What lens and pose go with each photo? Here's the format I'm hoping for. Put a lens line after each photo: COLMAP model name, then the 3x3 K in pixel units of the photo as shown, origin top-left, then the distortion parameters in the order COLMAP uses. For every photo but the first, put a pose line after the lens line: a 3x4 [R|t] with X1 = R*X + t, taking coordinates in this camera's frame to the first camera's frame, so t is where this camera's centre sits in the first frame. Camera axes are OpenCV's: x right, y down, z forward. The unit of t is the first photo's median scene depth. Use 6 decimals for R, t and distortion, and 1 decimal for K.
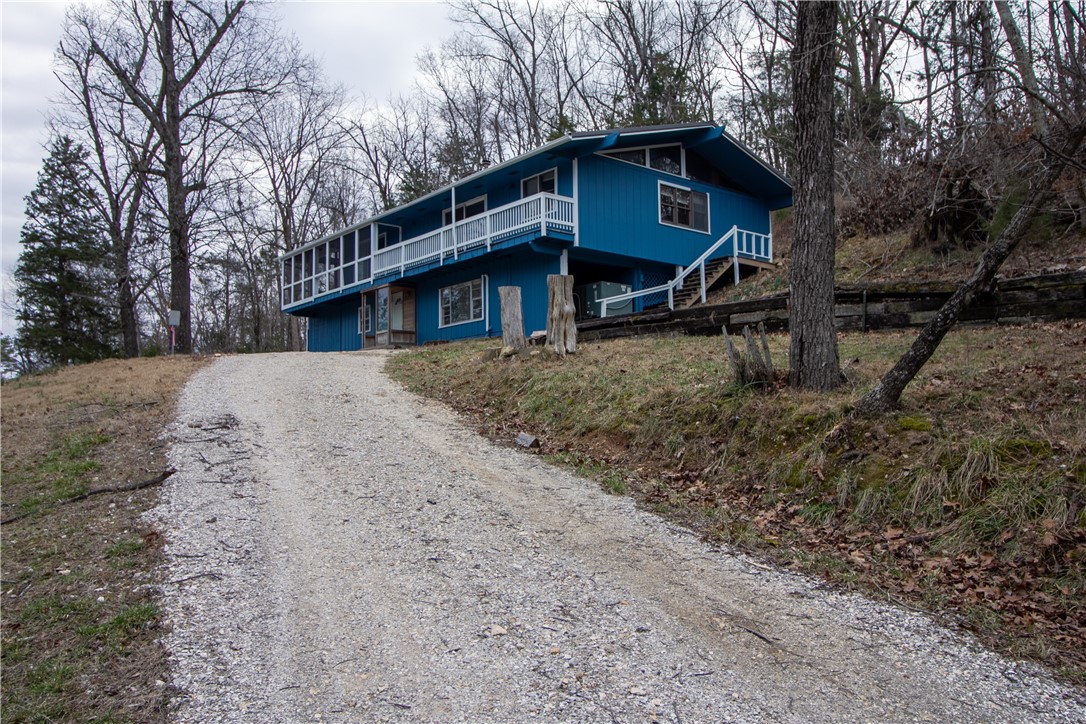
lens RADIAL K [[924.8, 0, 543.0], [0, 924.8, 362.0], [0, 0, 1]] dist [0.002758, 0.000105]
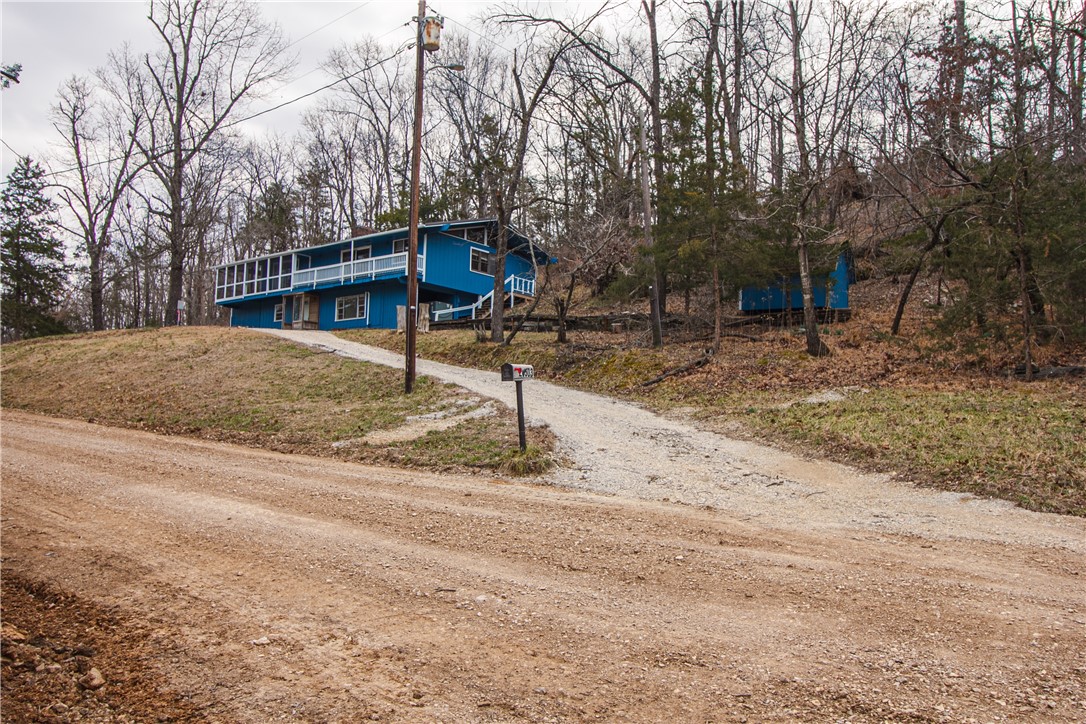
lens RADIAL K [[924.8, 0, 543.0], [0, 924.8, 362.0], [0, 0, 1]] dist [0.002758, 0.000105]
pose [[0.979990, 0.056910, 0.190738, -0.064251], [-0.055291, 0.998375, -0.013804, 0.041127], [-0.191213, 0.002982, 0.981544, -0.749838]]
